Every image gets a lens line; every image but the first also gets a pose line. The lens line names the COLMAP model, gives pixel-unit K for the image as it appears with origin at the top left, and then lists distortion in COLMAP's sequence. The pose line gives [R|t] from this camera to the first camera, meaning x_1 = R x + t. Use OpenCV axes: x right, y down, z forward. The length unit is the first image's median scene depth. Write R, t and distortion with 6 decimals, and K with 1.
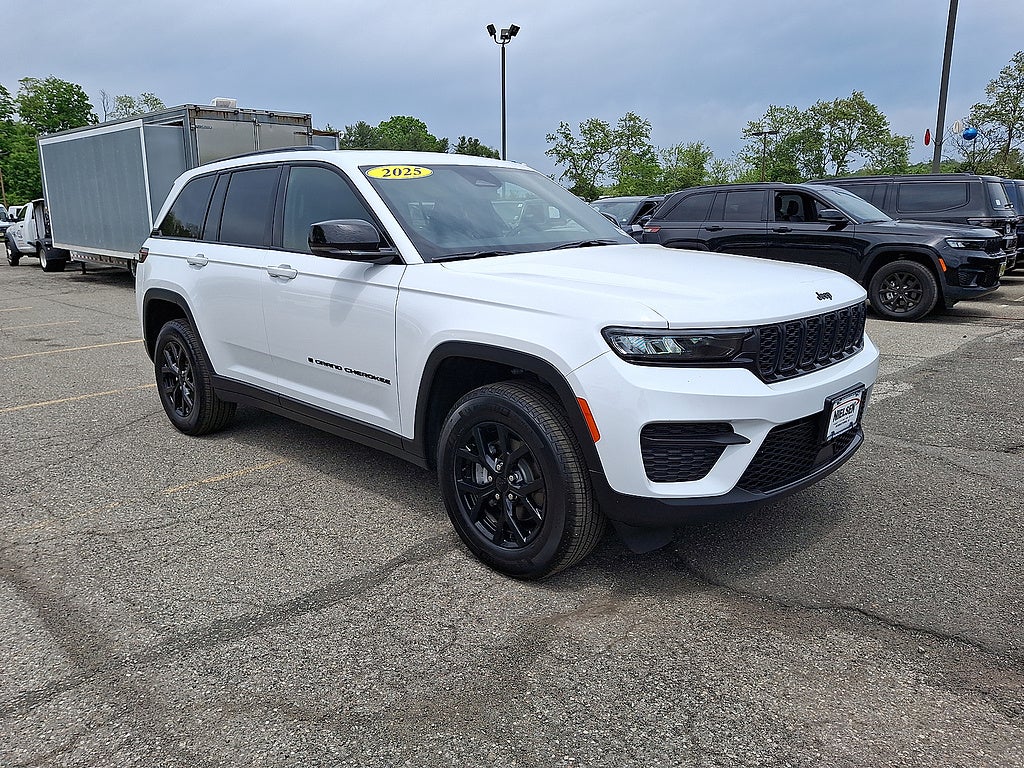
lens RADIAL K [[781.6, 0, 514.8], [0, 781.6, 388.5], [0, 0, 1]] dist [0.005593, -0.013695]
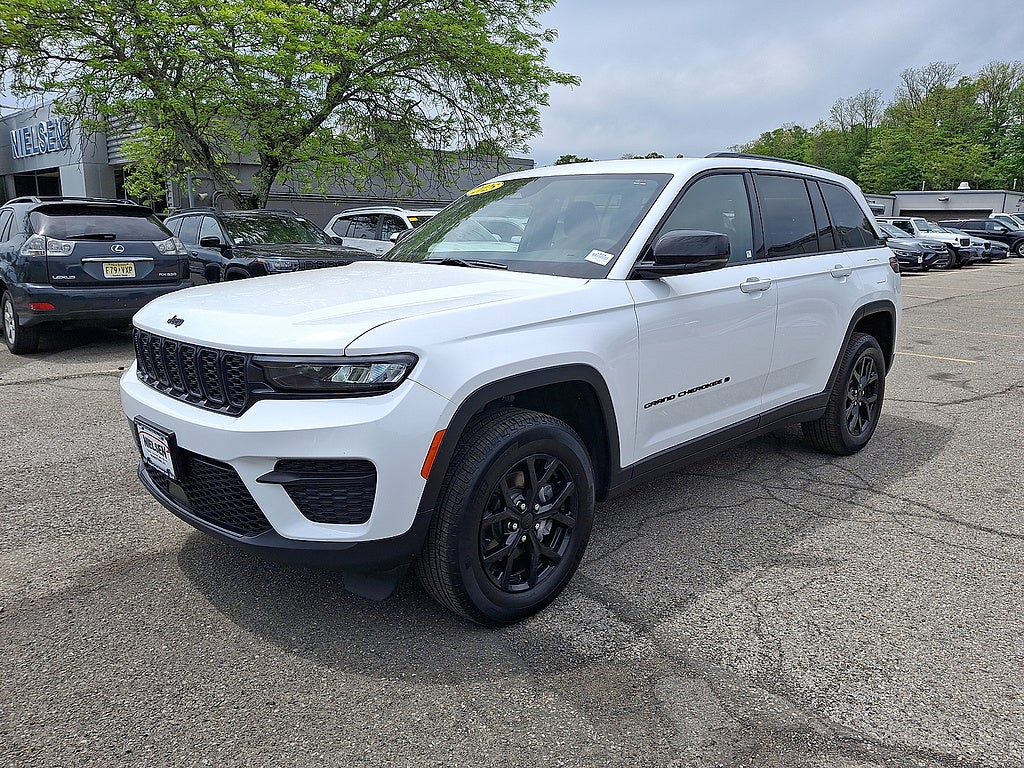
lens RADIAL K [[781.6, 0, 514.8], [0, 781.6, 388.5], [0, 0, 1]] dist [0.005593, -0.013695]
pose [[0.035865, 0.232758, -0.971873, 0.938485], [-0.226564, 0.949071, 0.218936, -0.243623], [0.973336, 0.212340, 0.086773, 0.946601]]
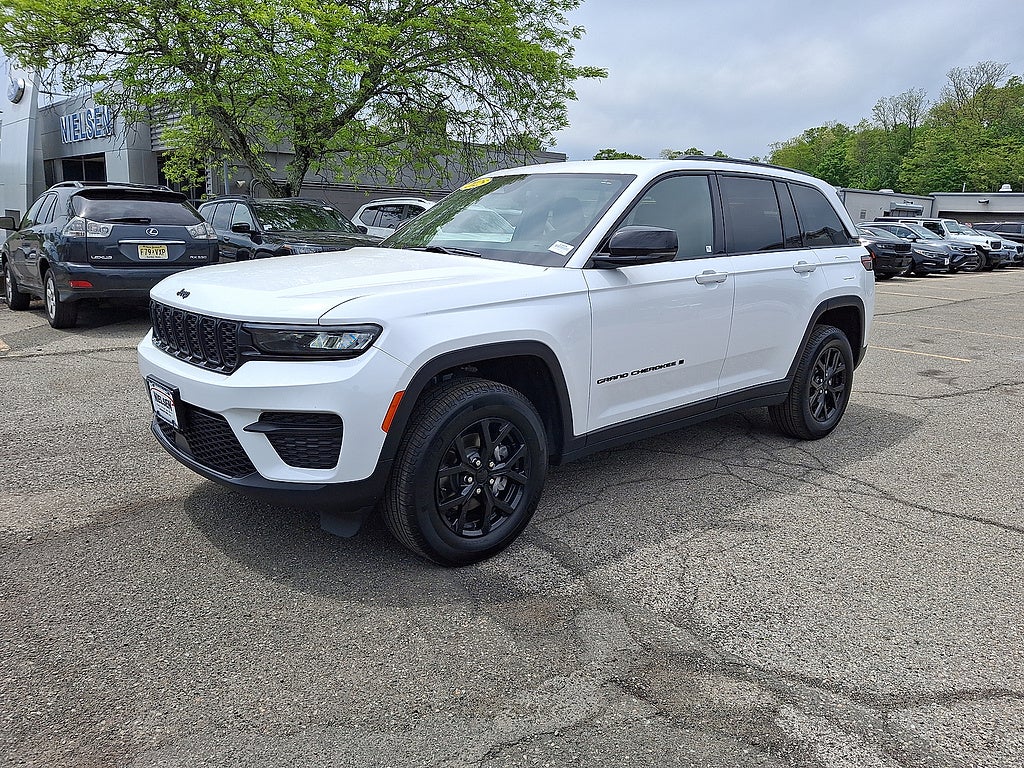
lens RADIAL K [[782.6, 0, 524.3], [0, 782.6, 382.7], [0, 0, 1]] dist [0.035984, -0.063956]
pose [[-0.004425, 0.233930, -0.972243, 1.046353], [-0.246219, 0.942066, 0.227790, -0.264647], [0.969204, 0.240393, 0.053429, 1.019896]]
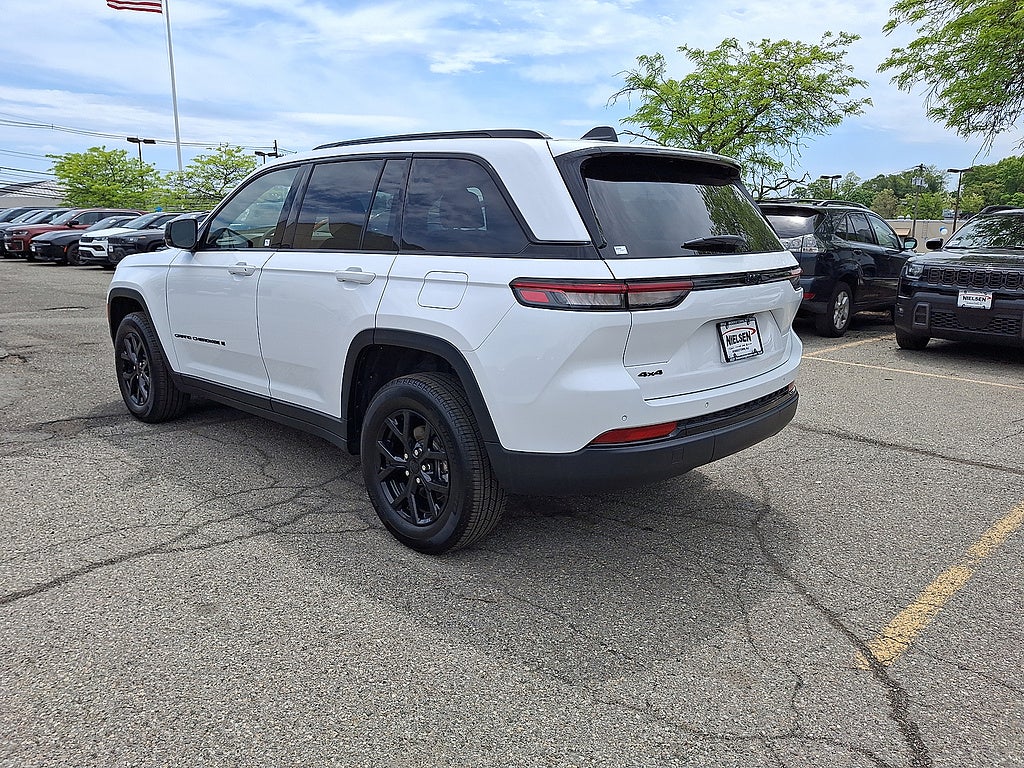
lens RADIAL K [[781.6, 0, 514.8], [0, 781.6, 388.5], [0, 0, 1]] dist [0.005593, -0.013695]
pose [[-0.998338, 0.018259, -0.054652, -0.271714], [-0.006654, 0.905588, 0.424106, -0.514700], [0.057236, 0.423765, -0.903962, 2.282497]]
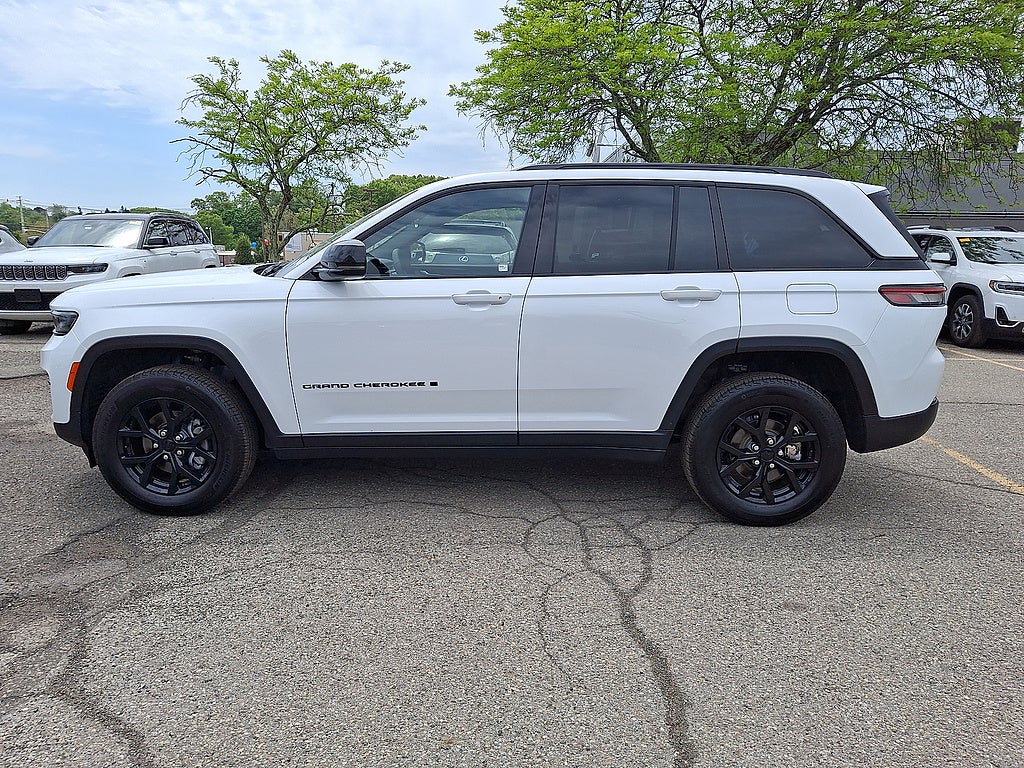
lens RADIAL K [[805.0, 0, 484.2], [0, 805.0, 381.9], [0, 0, 1]] dist [0.002321, -0.066212]
pose [[-0.699151, 0.144221, -0.700278, 0.702213], [-0.152132, 0.927007, 0.342803, -0.455285], [0.698602, 0.346205, -0.626177, 1.910498]]
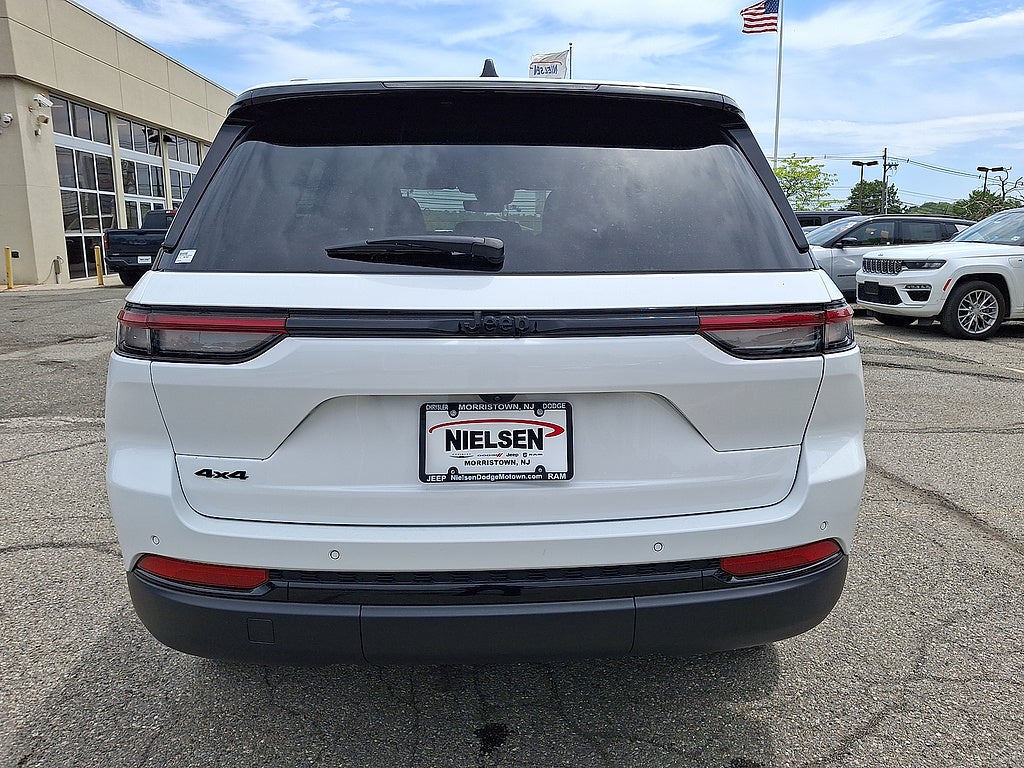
lens RADIAL K [[780.6, 0, 512.0], [0, 780.6, 384.0], [0, 0, 1]] dist [-0.000063, -0.004943]
pose [[-0.757327, -0.110802, 0.643567, -0.800028], [0.156366, 0.926064, 0.343445, -0.387600], [-0.634039, 0.360732, -0.684008, 1.814499]]
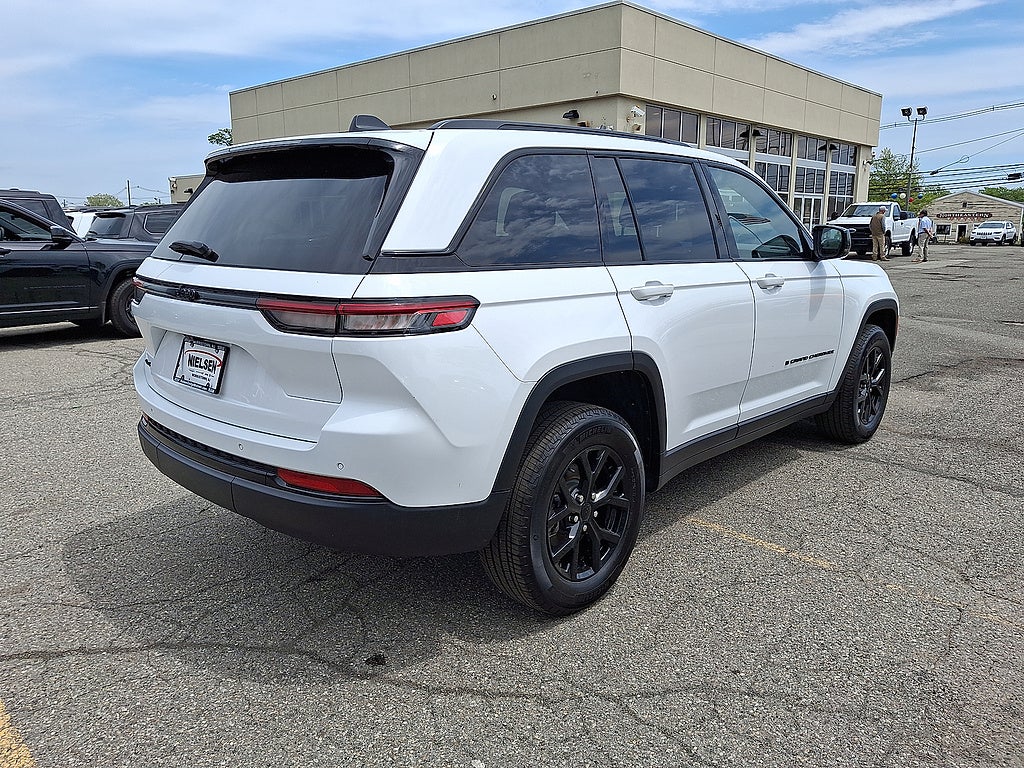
lens RADIAL K [[781.8, 0, 490.3], [0, 781.8, 386.2], [0, 0, 1]] dist [-0.044942, 0.042666]
pose [[-0.028397, -0.197457, 0.979900, -1.202701], [0.224000, 0.954108, 0.198751, -0.285245], [-0.974175, 0.225141, 0.017137, 1.313253]]
